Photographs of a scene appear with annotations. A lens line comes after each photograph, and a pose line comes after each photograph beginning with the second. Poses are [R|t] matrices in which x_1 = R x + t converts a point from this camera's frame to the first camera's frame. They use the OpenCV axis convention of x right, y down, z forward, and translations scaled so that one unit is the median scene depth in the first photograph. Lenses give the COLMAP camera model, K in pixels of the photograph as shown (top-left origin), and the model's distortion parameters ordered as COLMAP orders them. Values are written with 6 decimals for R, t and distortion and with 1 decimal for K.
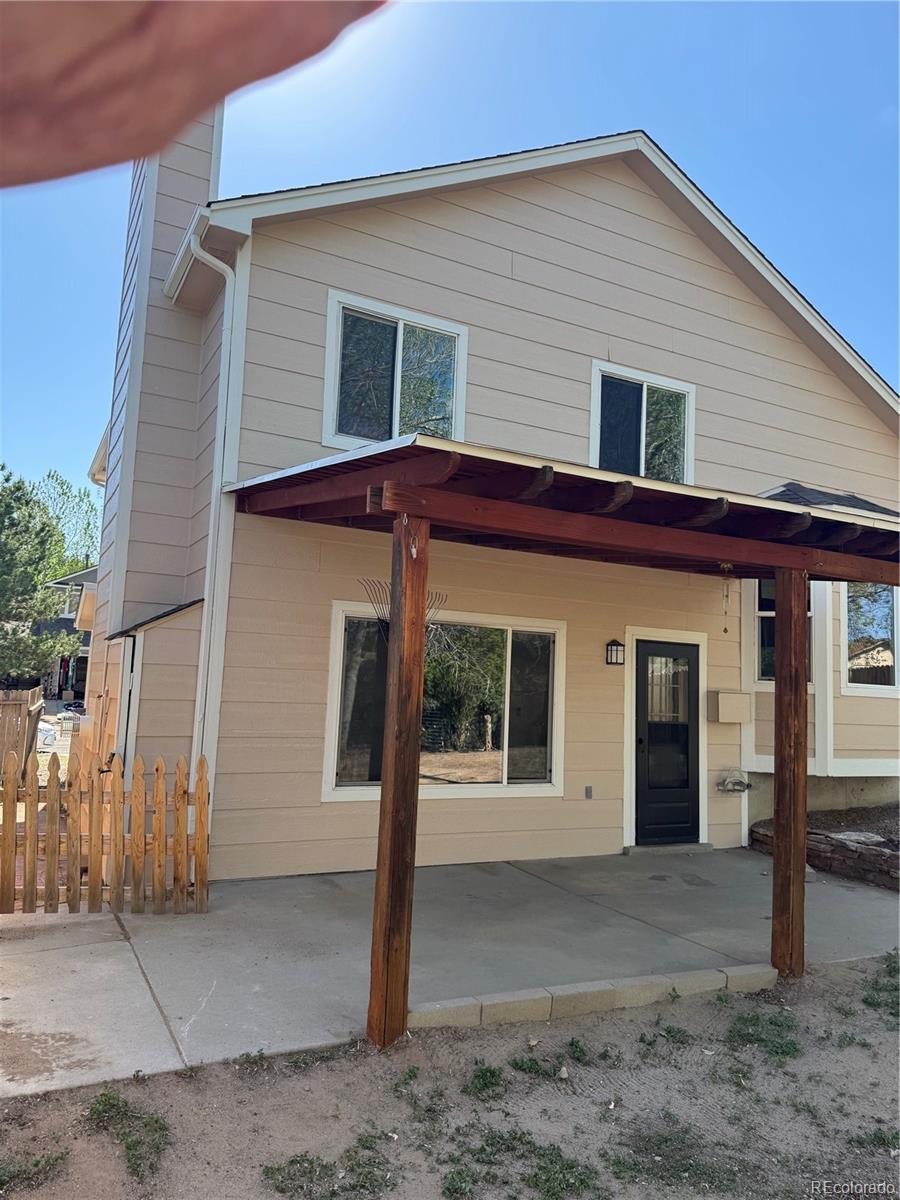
lens RADIAL K [[852.4, 0, 450.0], [0, 852.4, 600.0], [0, 0, 1]] dist [0.001478, -0.001265]
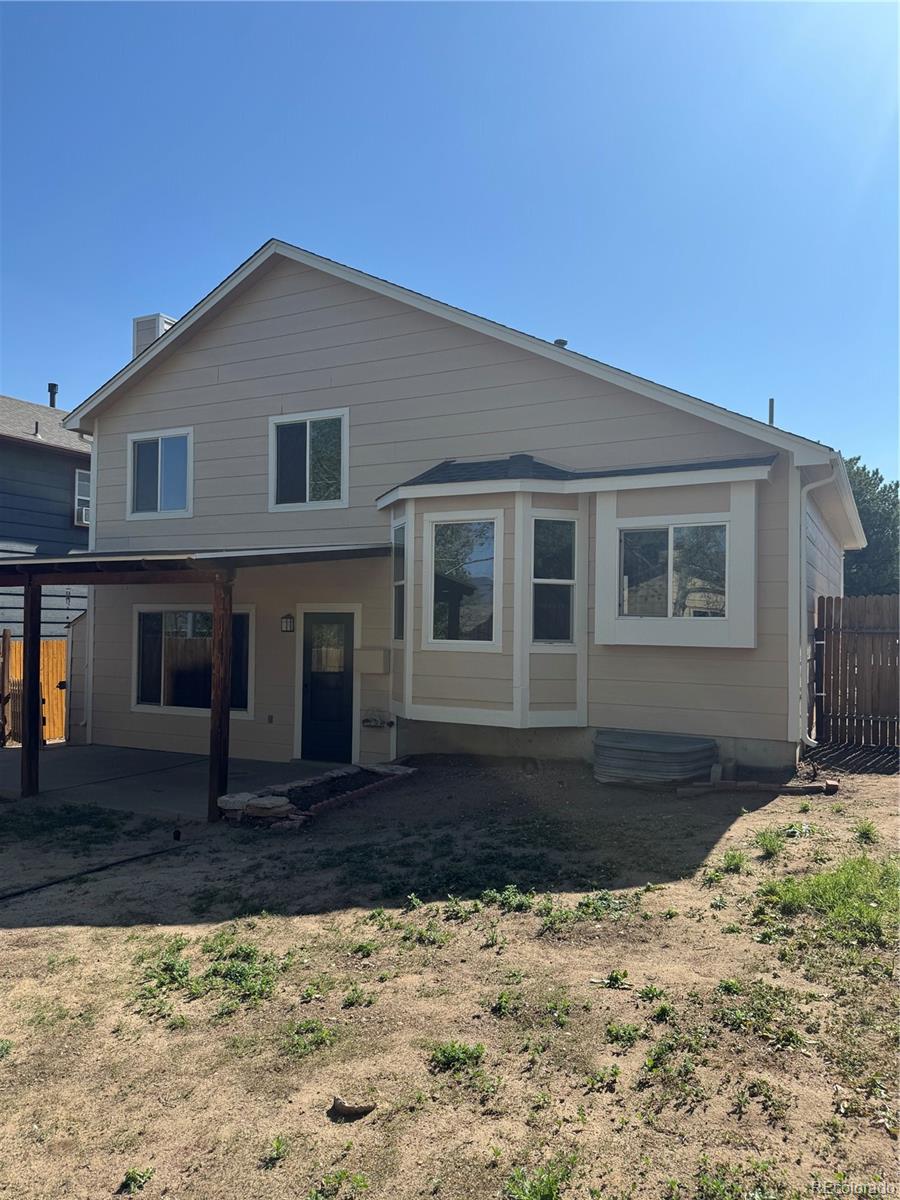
lens RADIAL K [[878.1, 0, 451.7], [0, 878.1, 621.7], [0, 0, 1]] dist [0.005916, 0.000678]
pose [[0.590286, -0.041124, -0.806146, 1.455849], [0.096674, 0.995115, 0.020023, 0.053468], [0.801384, -0.089753, 0.591378, 0.337899]]
